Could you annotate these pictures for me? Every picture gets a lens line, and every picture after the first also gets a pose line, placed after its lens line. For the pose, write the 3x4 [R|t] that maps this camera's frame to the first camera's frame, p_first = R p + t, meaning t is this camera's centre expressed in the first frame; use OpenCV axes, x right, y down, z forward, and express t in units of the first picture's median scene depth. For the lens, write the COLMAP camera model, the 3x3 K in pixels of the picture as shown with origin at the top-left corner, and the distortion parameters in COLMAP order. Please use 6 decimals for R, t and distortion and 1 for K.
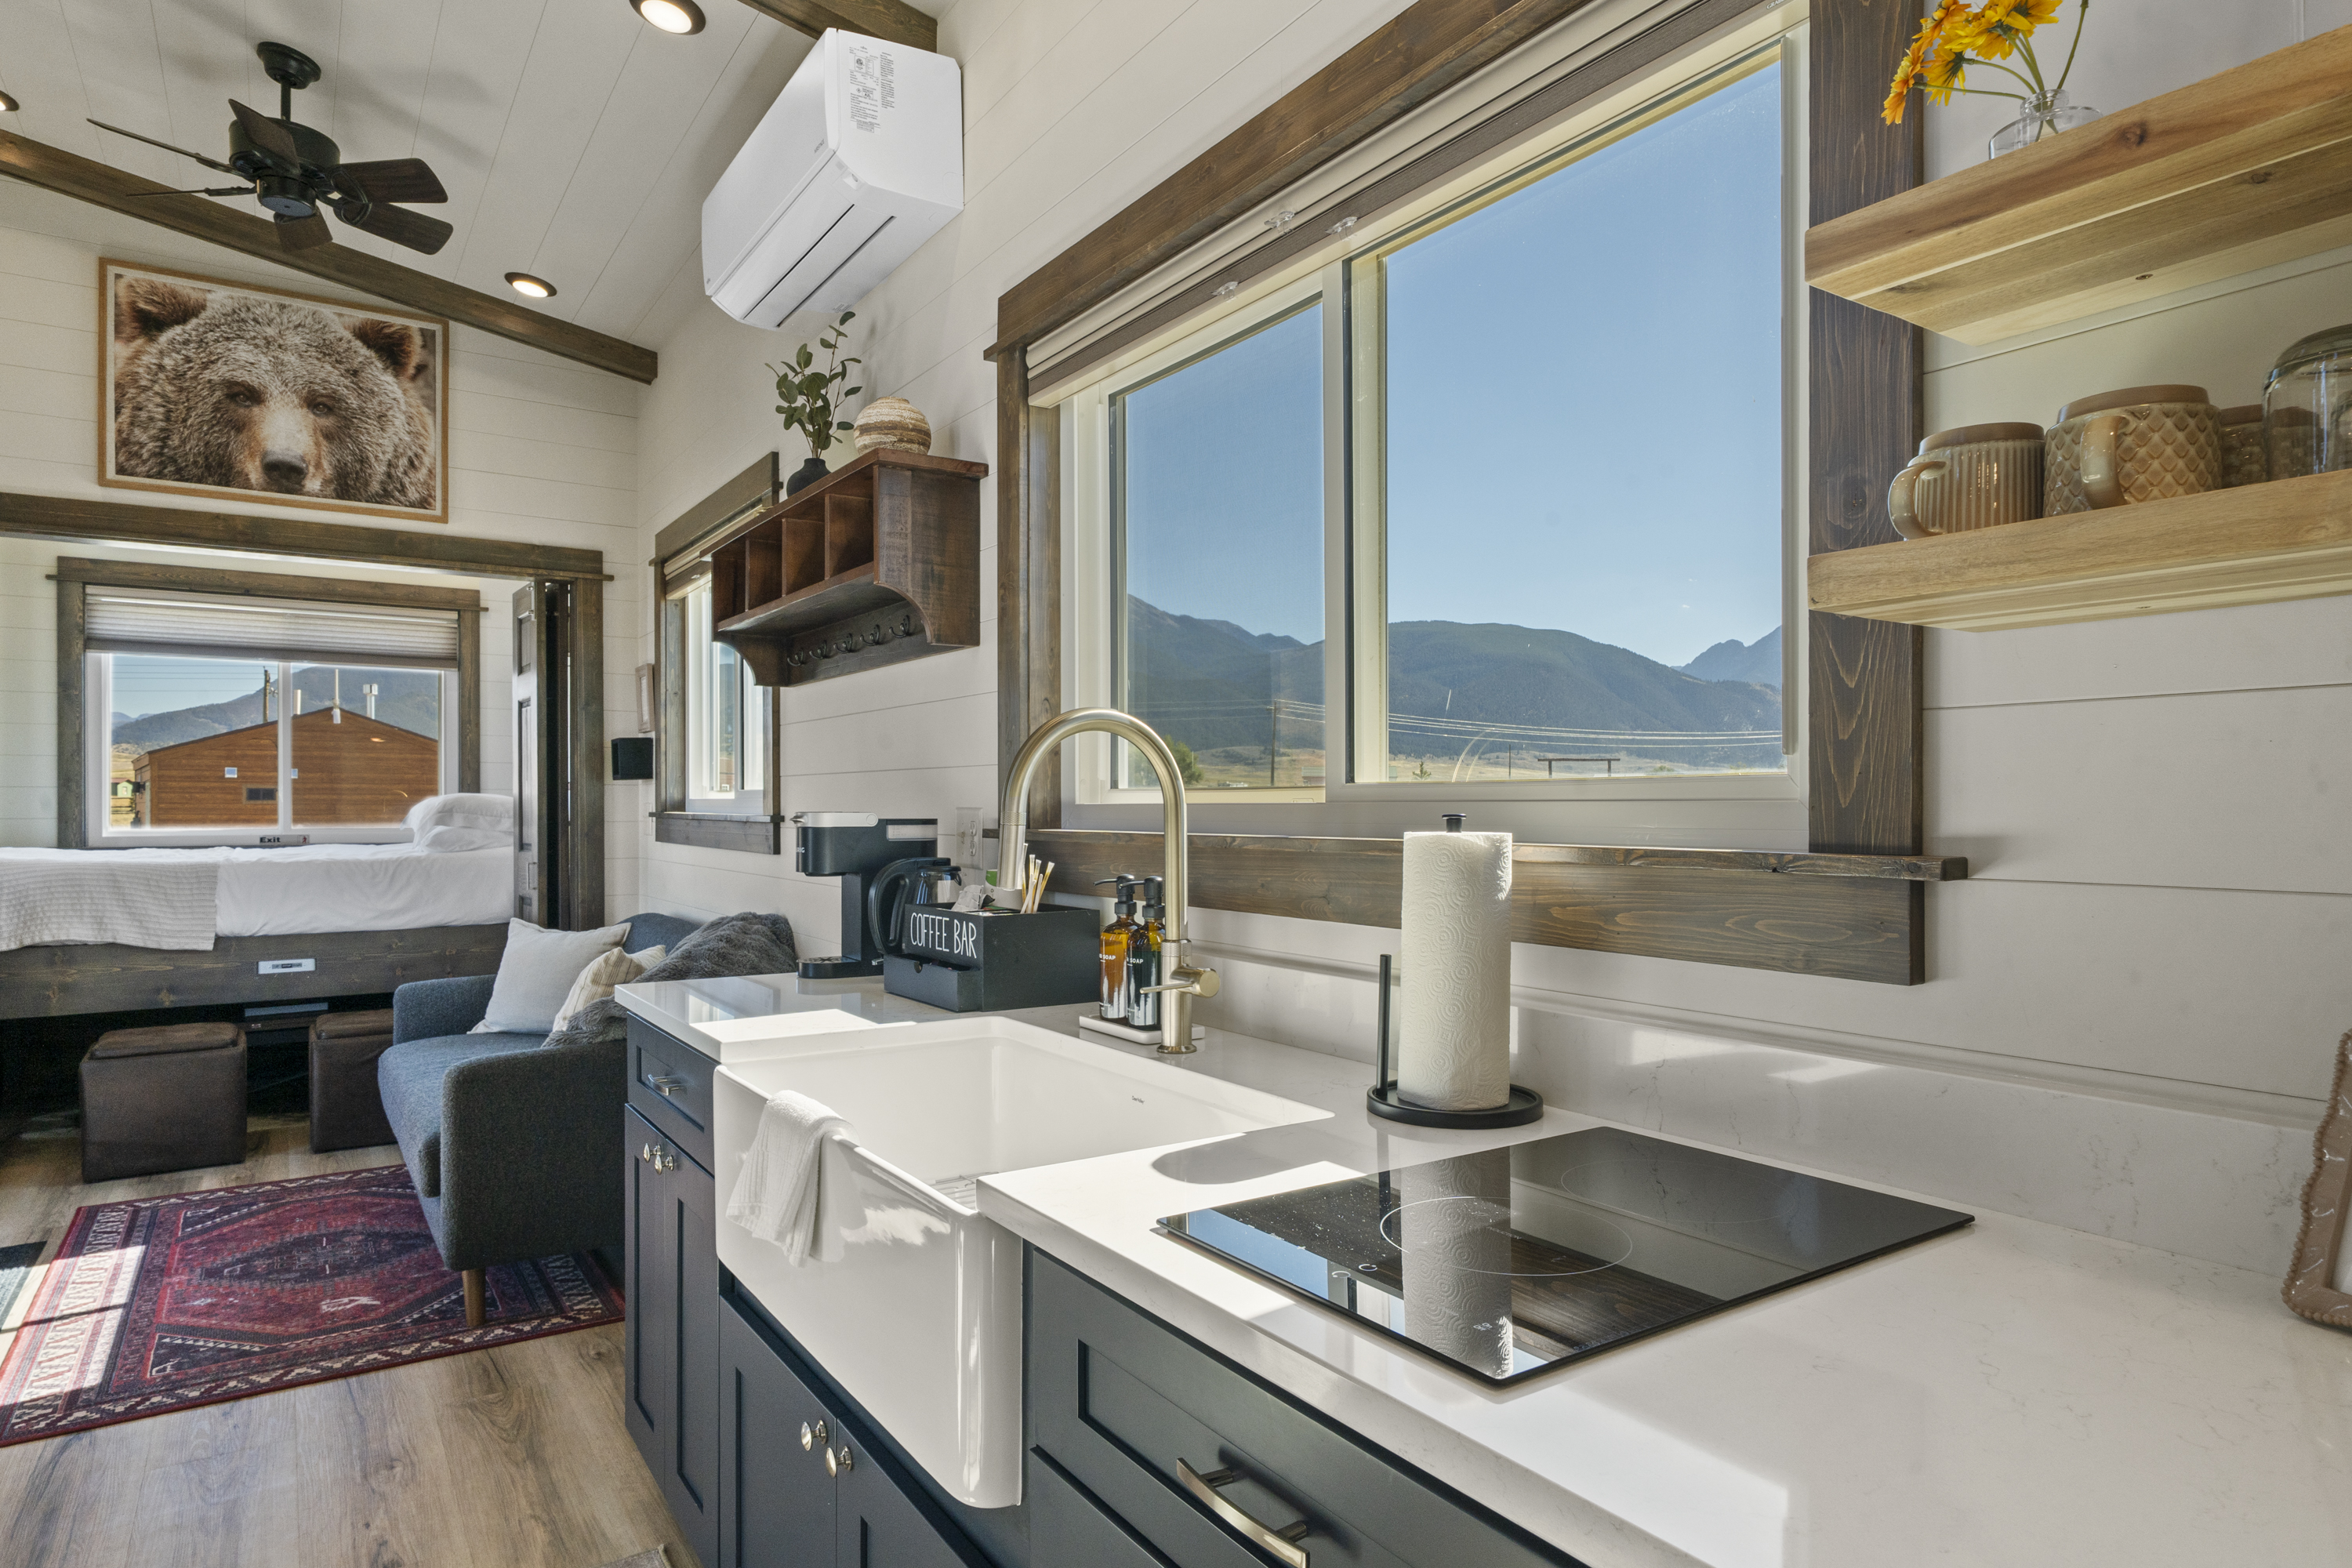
lens RADIAL K [[1332.9, 0, 1172.2], [0, 1332.9, 811.2], [0, 0, 1]] dist [0.000761, 0.000005]
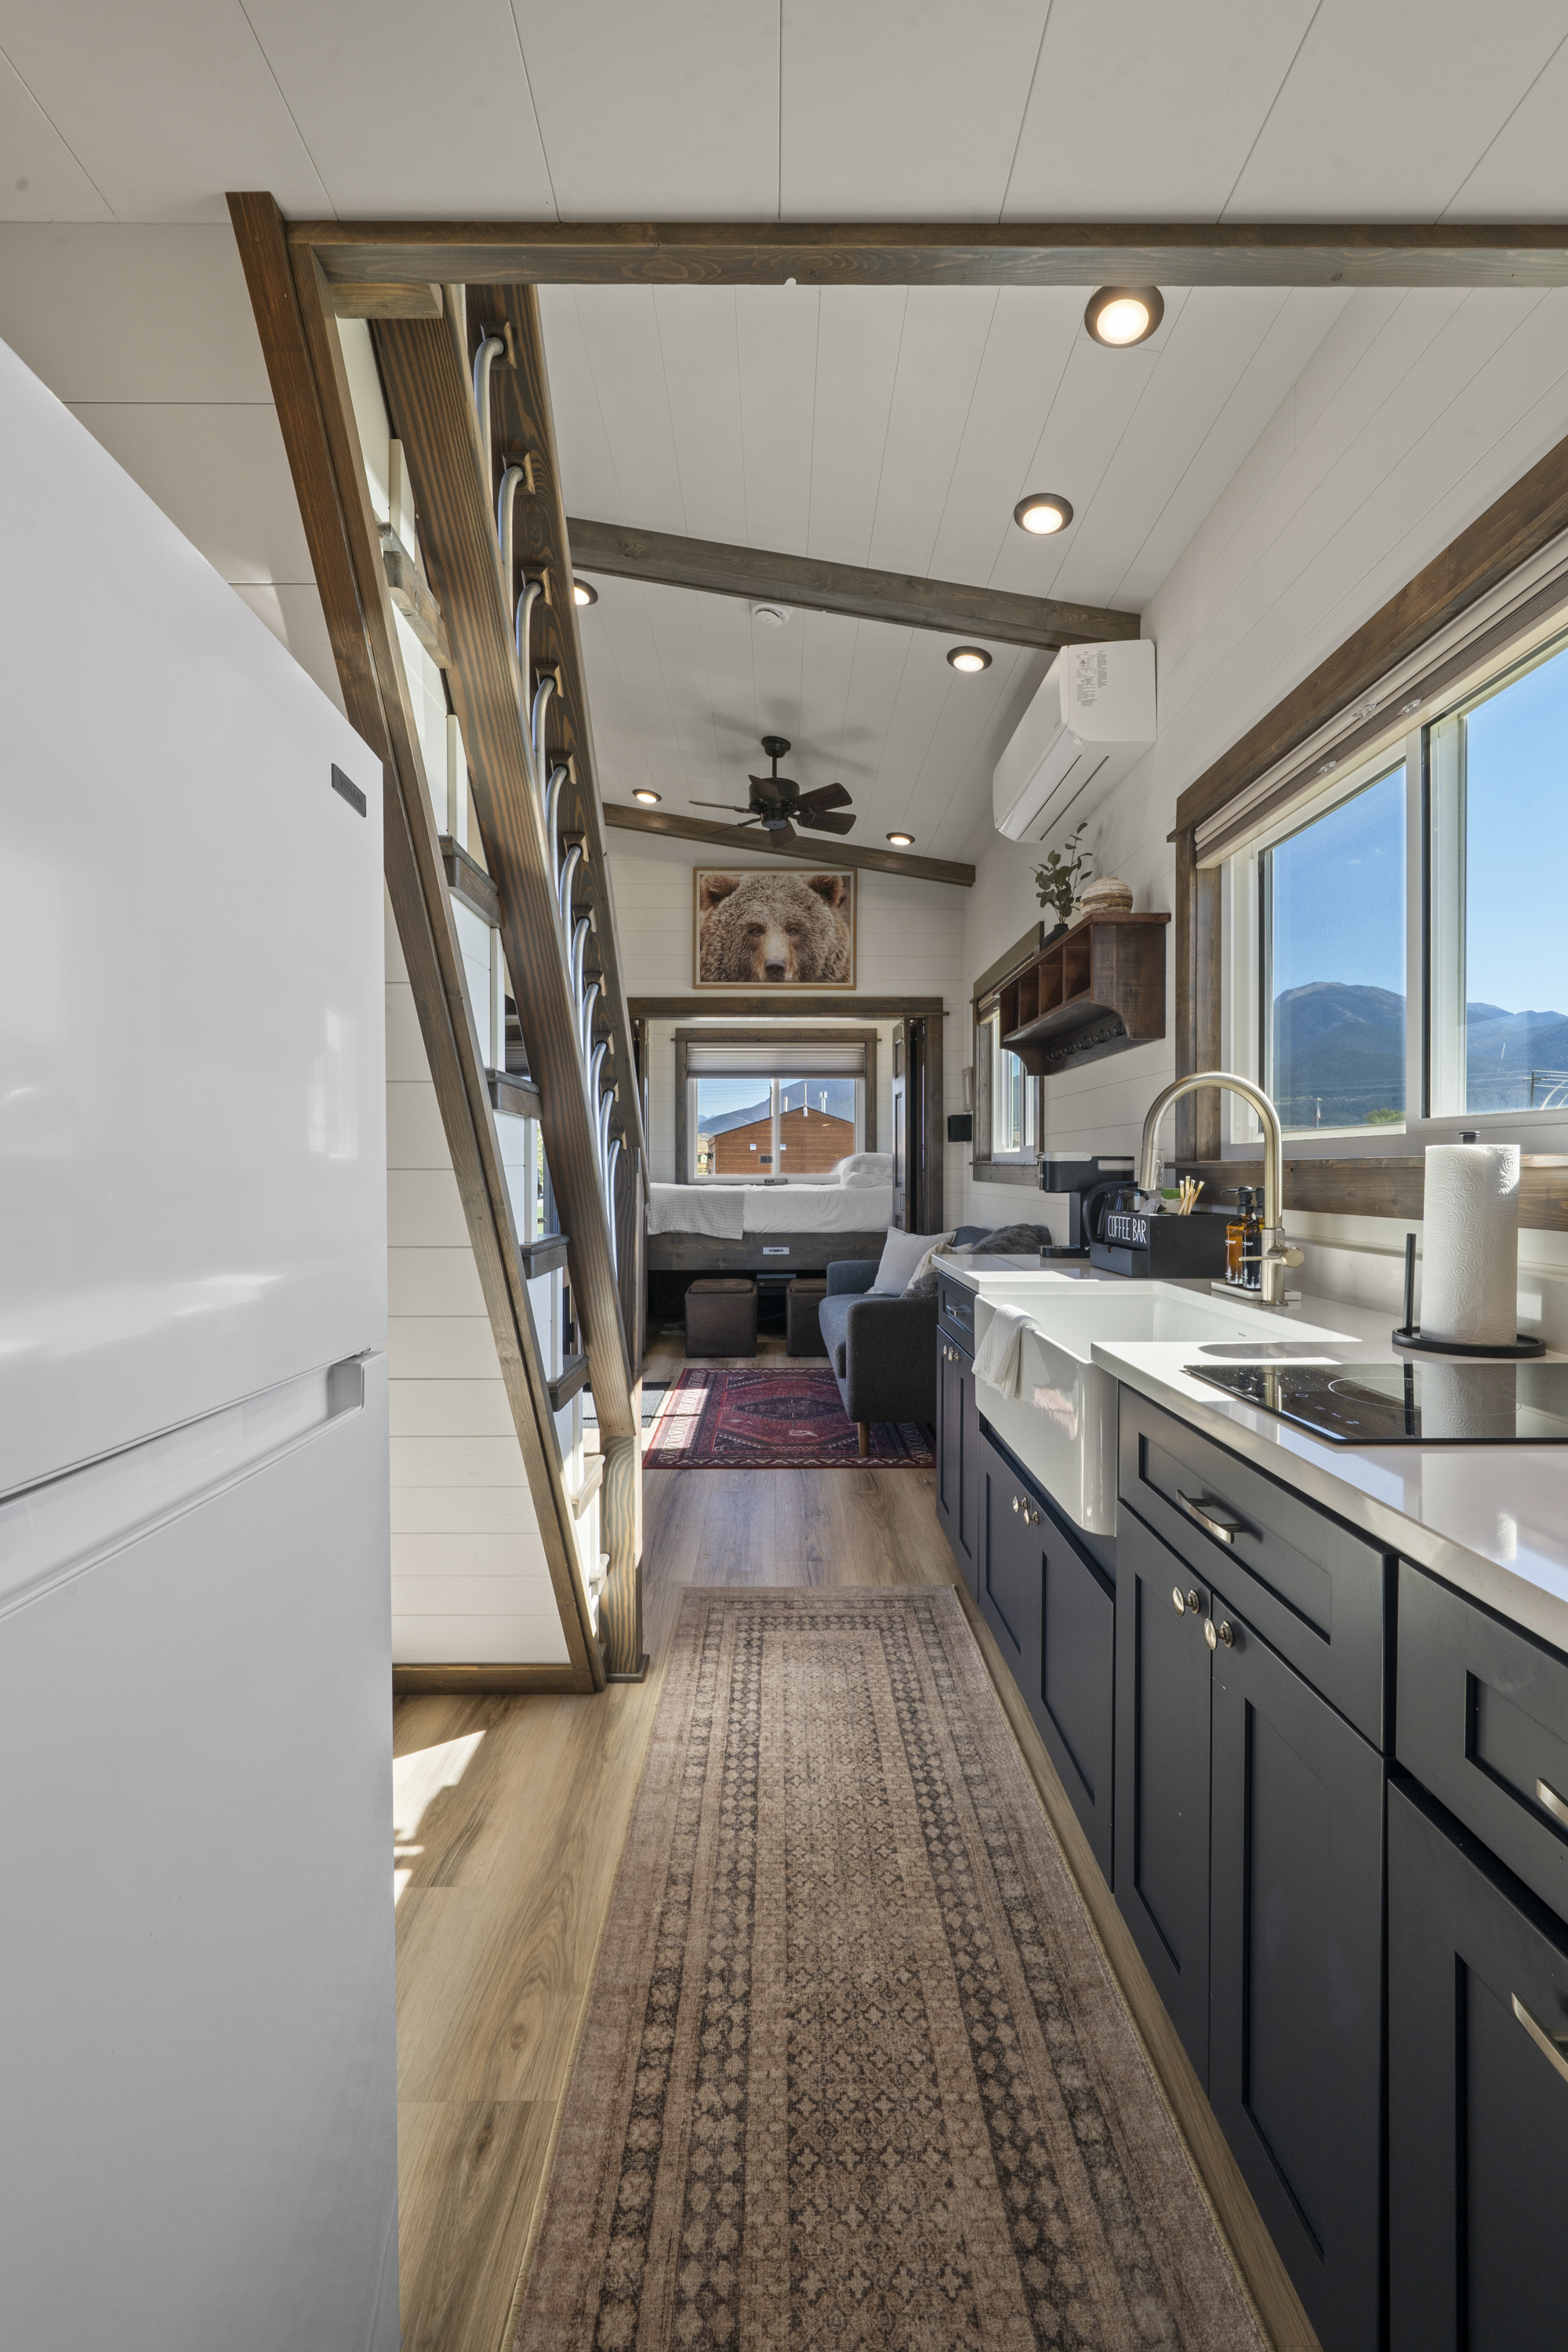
lens RADIAL K [[965.8, 0, 784.0], [0, 965.8, 1176.0], [0, 0, 1]] dist [-0.000029, 0.000262]
pose [[0.834721, 0.004213, -0.550657, 0.066012], [-0.002204, 0.999988, 0.004309, 0.017174], [0.550669, -0.002383, 0.834720, -0.083393]]
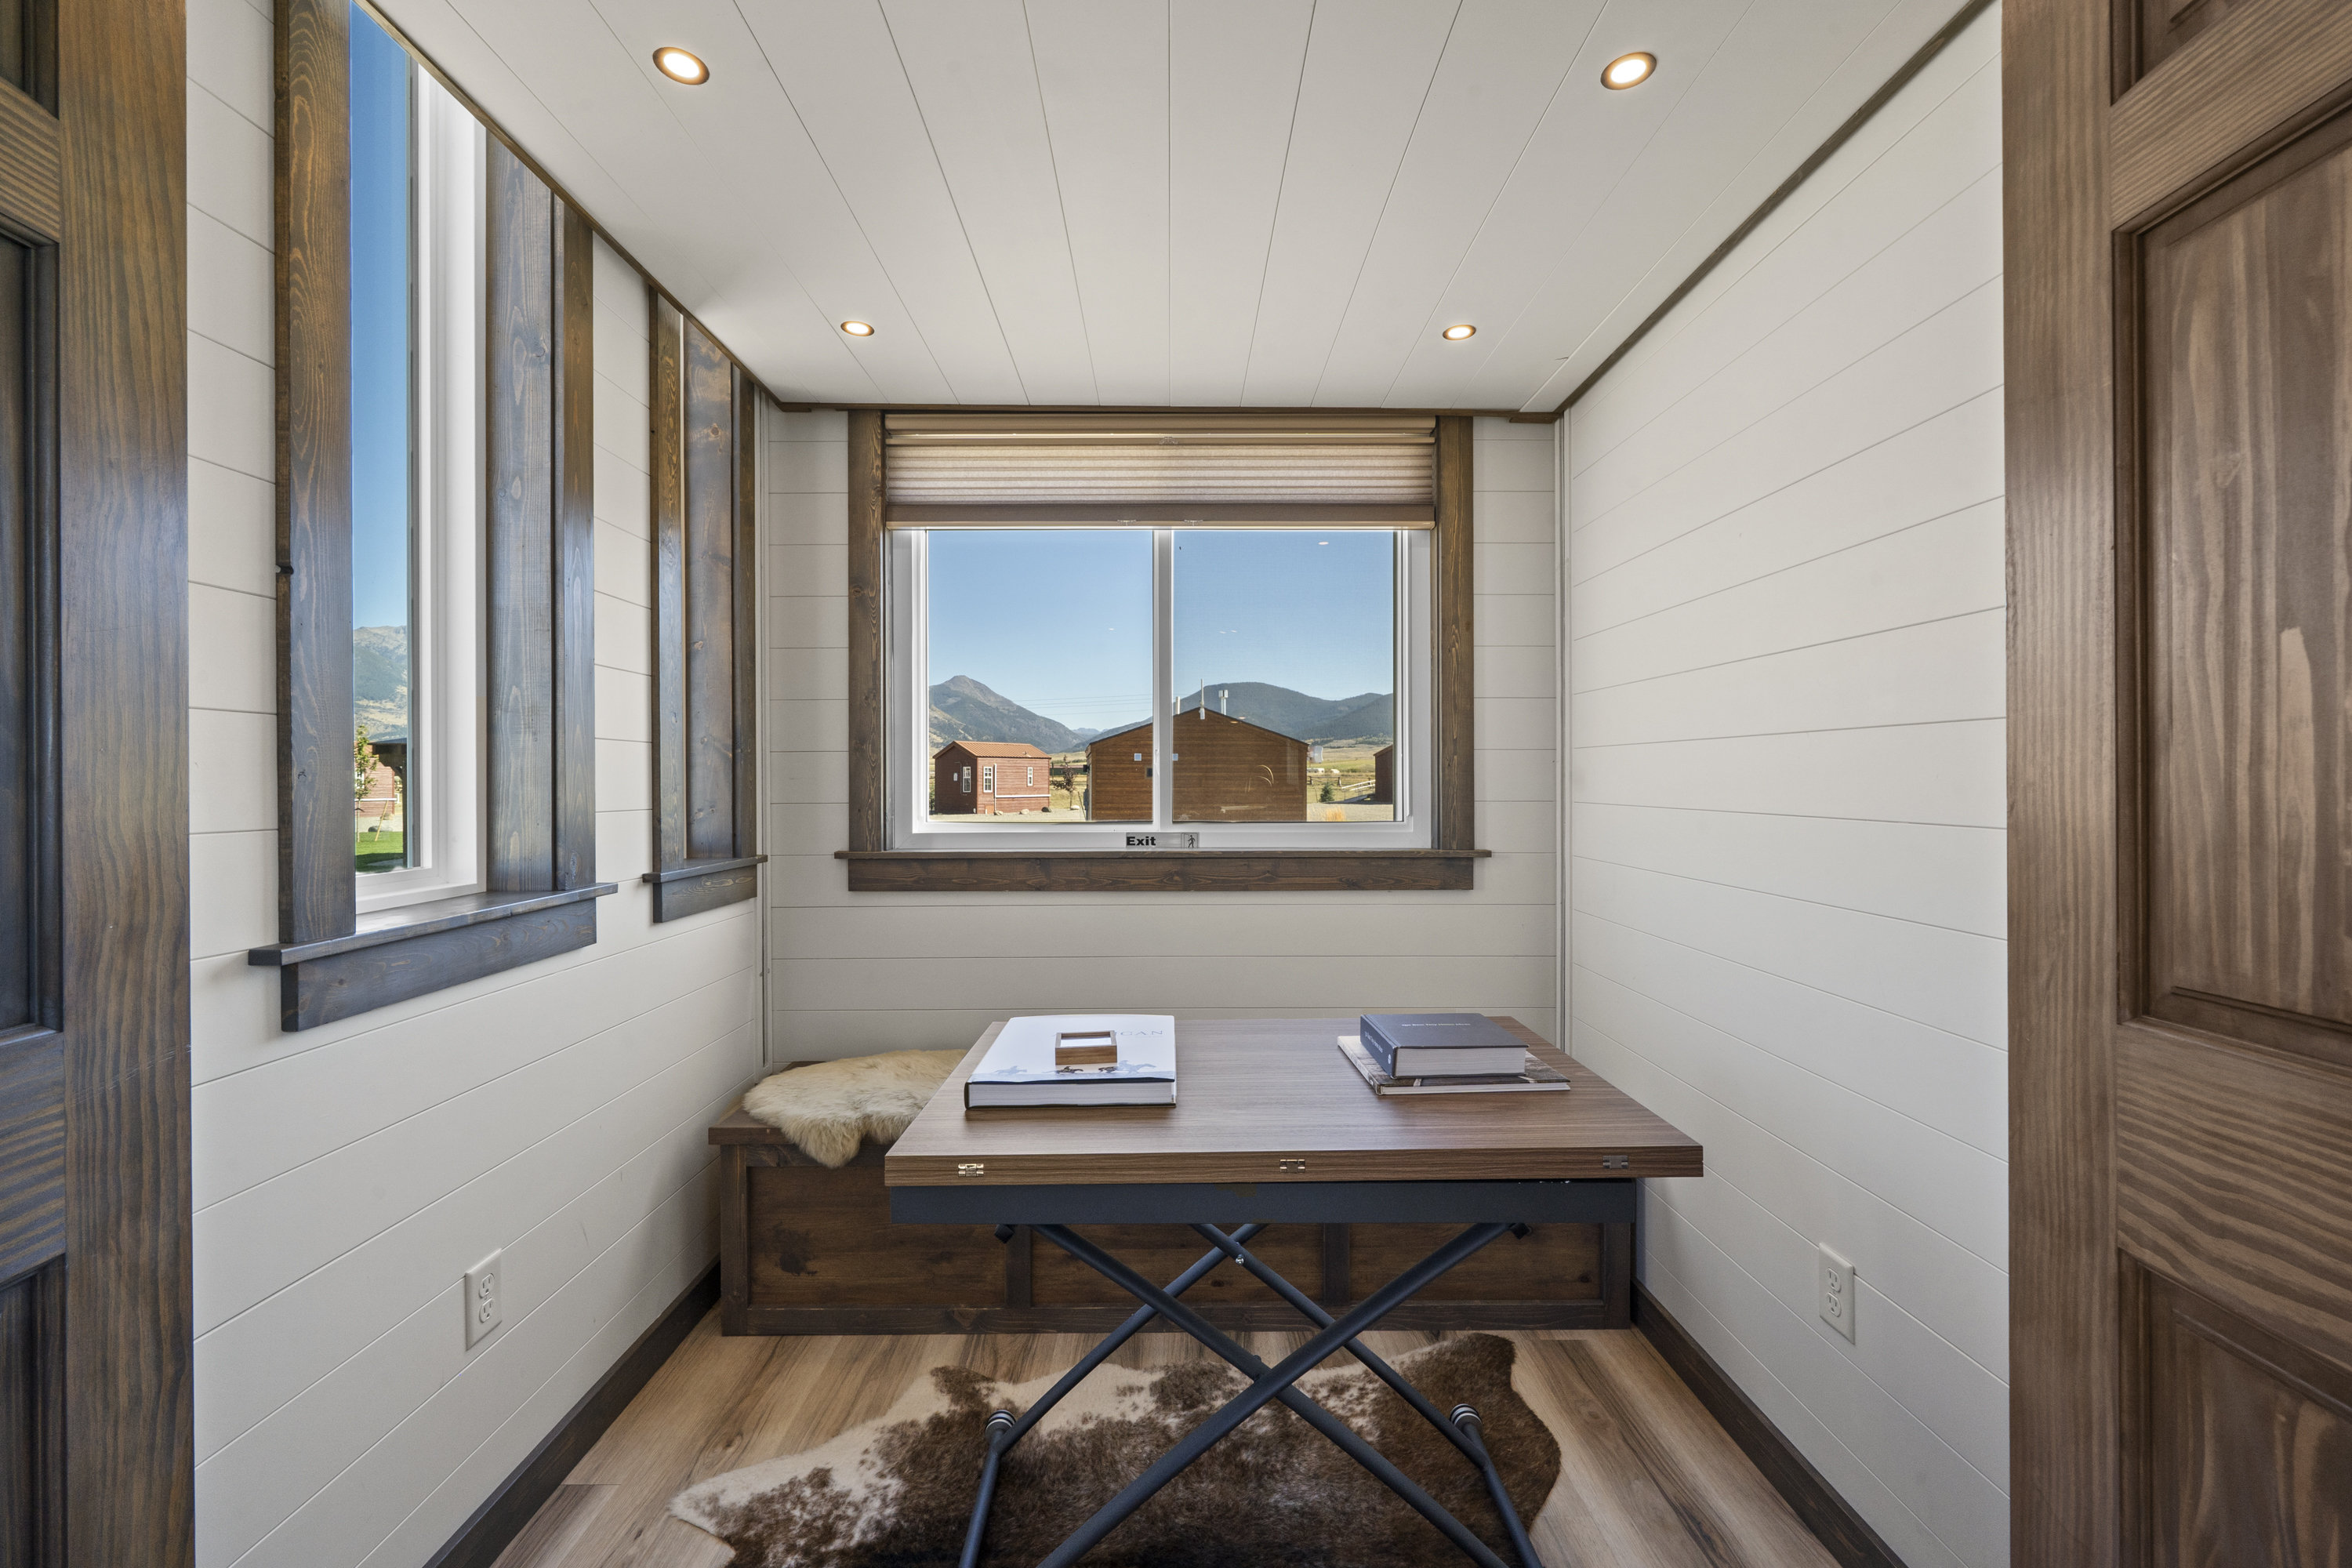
lens RADIAL K [[965.8, 0, 1173.9], [0, 965.8, 779.3], [0, 0, 1]] dist [-0.000029, 0.000262]
pose [[0.834092, -0.003748, -0.551613, -0.805130], [0.001191, 0.999987, -0.004992, -0.005501], [0.551624, 0.003507, 0.834086, 1.221675]]
